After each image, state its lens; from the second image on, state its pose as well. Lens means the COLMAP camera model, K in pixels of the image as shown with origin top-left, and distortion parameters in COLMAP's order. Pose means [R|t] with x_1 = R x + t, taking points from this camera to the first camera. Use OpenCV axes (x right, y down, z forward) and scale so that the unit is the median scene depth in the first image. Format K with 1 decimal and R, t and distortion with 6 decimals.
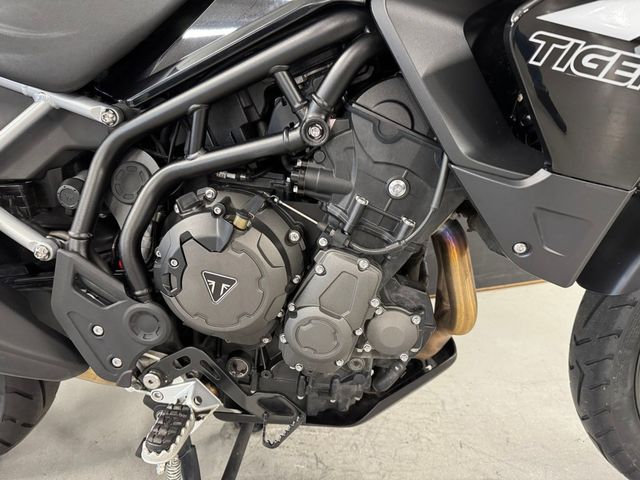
lens RADIAL K [[447.5, 0, 320.0], [0, 447.5, 240.0], [0, 0, 1]] dist [0.009176, -0.005870]
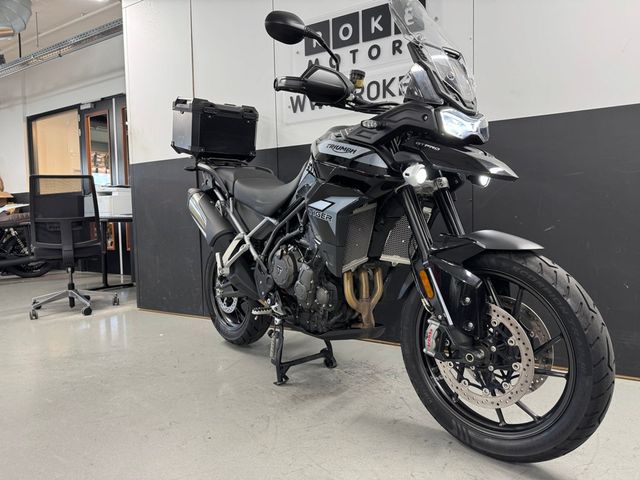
lens RADIAL K [[447.5, 0, 320.0], [0, 447.5, 240.0], [0, 0, 1]] dist [0.009176, -0.005870]
pose [[0.704643, 0.062401, -0.706813, 2.258234], [-0.233060, 0.961214, -0.147484, 0.294056], [0.670195, 0.268653, 0.691856, -1.174957]]
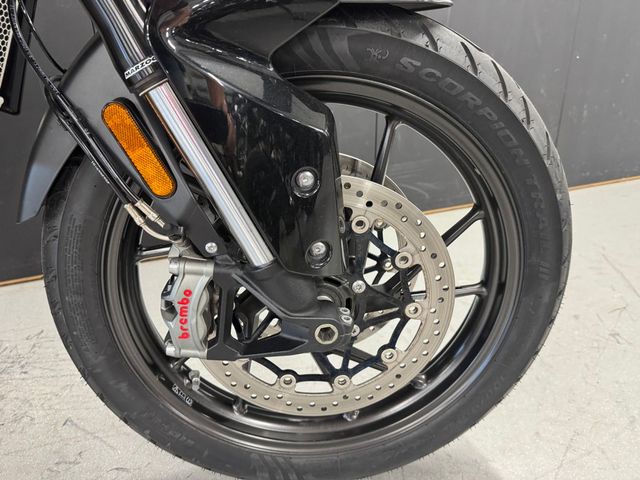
lens RADIAL K [[447.5, 0, 320.0], [0, 447.5, 240.0], [0, 0, 1]] dist [0.009176, -0.005870]
pose [[0.992224, -0.045214, 0.115959, 1.154614], [0.038750, 0.997598, 0.057410, 0.138797], [-0.118276, -0.052470, 0.991593, 0.222144]]
